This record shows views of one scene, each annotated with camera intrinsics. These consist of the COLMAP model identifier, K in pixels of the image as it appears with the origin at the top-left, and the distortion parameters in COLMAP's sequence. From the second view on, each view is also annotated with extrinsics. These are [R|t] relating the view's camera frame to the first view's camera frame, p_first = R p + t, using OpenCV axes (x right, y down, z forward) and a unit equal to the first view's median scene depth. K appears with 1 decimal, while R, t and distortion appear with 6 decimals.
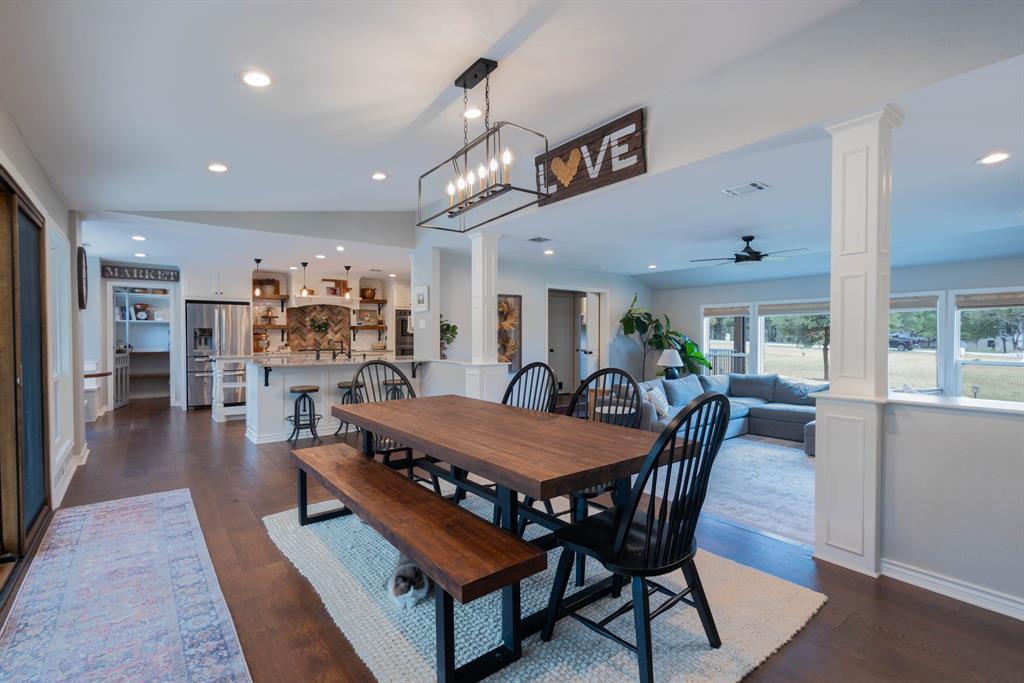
lens RADIAL K [[469.7, 0, 514.1], [0, 469.7, 342.4], [0, 0, 1]] dist [0.002788, -0.000158]
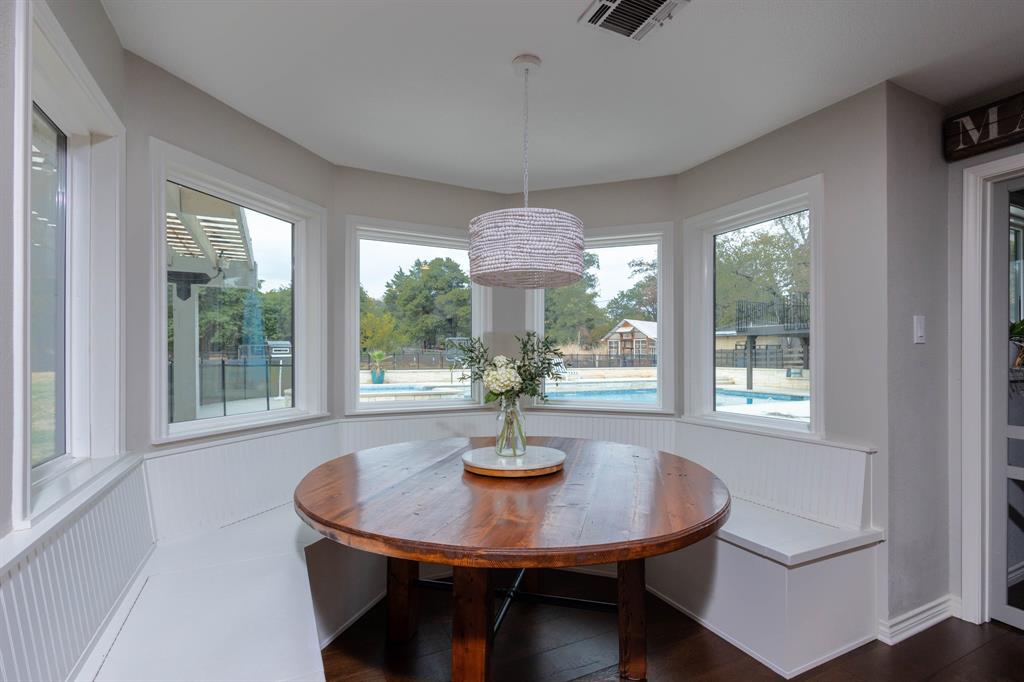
lens RADIAL K [[469.7, 0, 510.1], [0, 469.7, 348.6], [0, 0, 1]] dist [0.002788, -0.000158]
pose [[-0.208391, -0.002911, -0.978041, -0.437168], [-0.017239, 0.999851, 0.000698, -0.012089], [0.977894, 0.017005, -0.208410, 0.659011]]
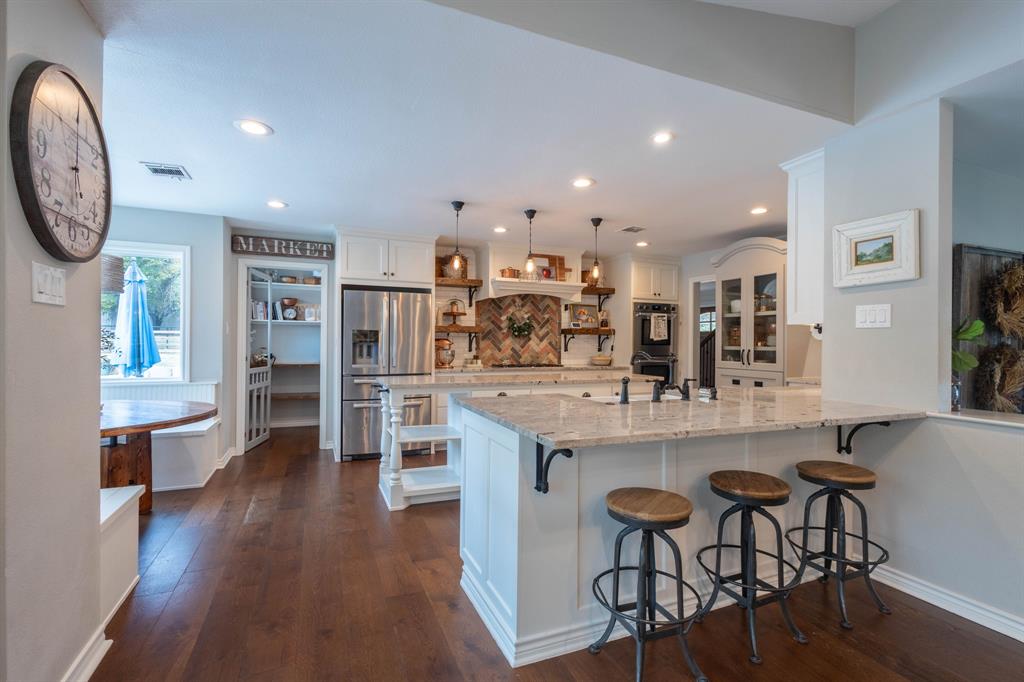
lens RADIAL K [[469.7, 0, 510.6], [0, 469.7, 340.8], [0, 0, 1]] dist [0.002788, -0.000158]
pose [[0.965378, 0.007644, -0.260744, -0.270141], [-0.012683, 0.999764, -0.017648, -0.006099], [0.260547, 0.020344, 0.965247, 0.387805]]
